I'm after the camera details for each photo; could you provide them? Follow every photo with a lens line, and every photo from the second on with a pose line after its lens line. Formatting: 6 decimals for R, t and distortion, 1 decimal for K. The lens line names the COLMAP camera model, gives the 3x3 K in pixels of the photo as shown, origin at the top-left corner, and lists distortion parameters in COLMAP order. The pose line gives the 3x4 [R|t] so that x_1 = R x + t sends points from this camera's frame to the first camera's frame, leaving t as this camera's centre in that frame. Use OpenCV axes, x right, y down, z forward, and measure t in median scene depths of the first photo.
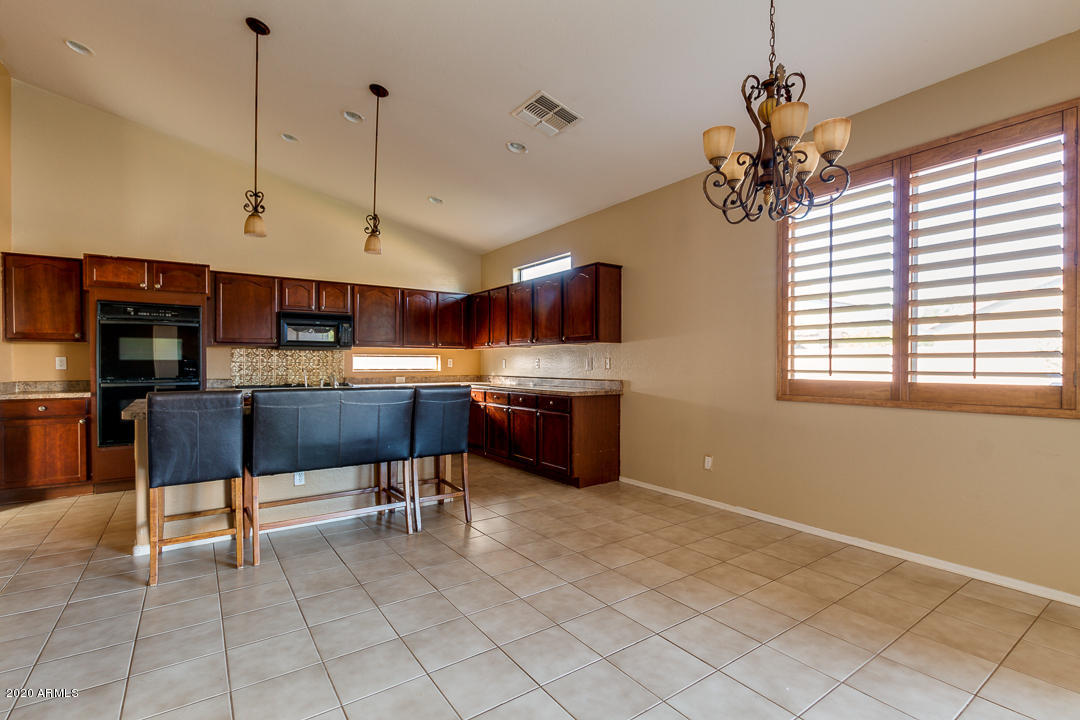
lens RADIAL K [[496.5, 0, 546.2], [0, 496.5, 367.3], [0, 0, 1]] dist [0.006106, -0.002992]
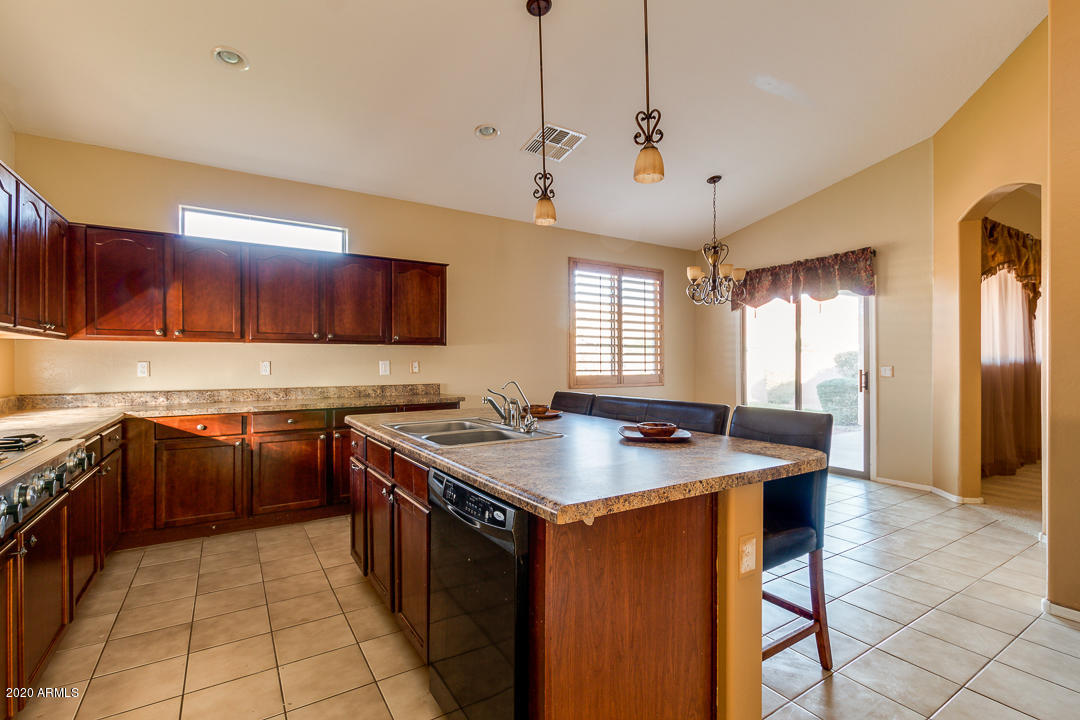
lens RADIAL K [[496.5, 0, 539.6], [0, 496.5, 363.3], [0, 0, 1]] dist [0.006106, -0.002992]
pose [[0.052747, -0.001836, 0.998606, -0.905840], [0.008344, 0.999964, 0.001398, -0.016186], [-0.998573, 0.008258, 0.052760, 0.803401]]
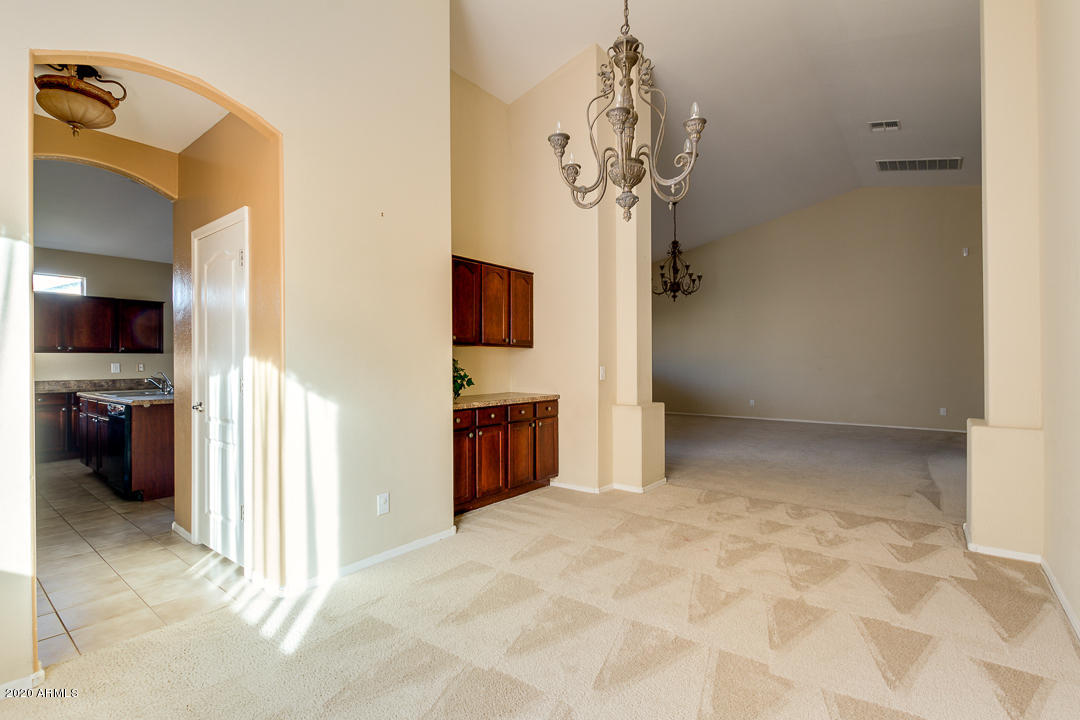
lens RADIAL K [[496.5, 0, 532.0], [0, 496.5, 362.0], [0, 0, 1]] dist [0.006106, -0.002992]
pose [[-0.271597, 0.001761, 0.962409, -1.793096], [0.009352, 0.999956, 0.000809, -0.015322], [-0.962366, 0.009221, -0.271602, 0.327259]]
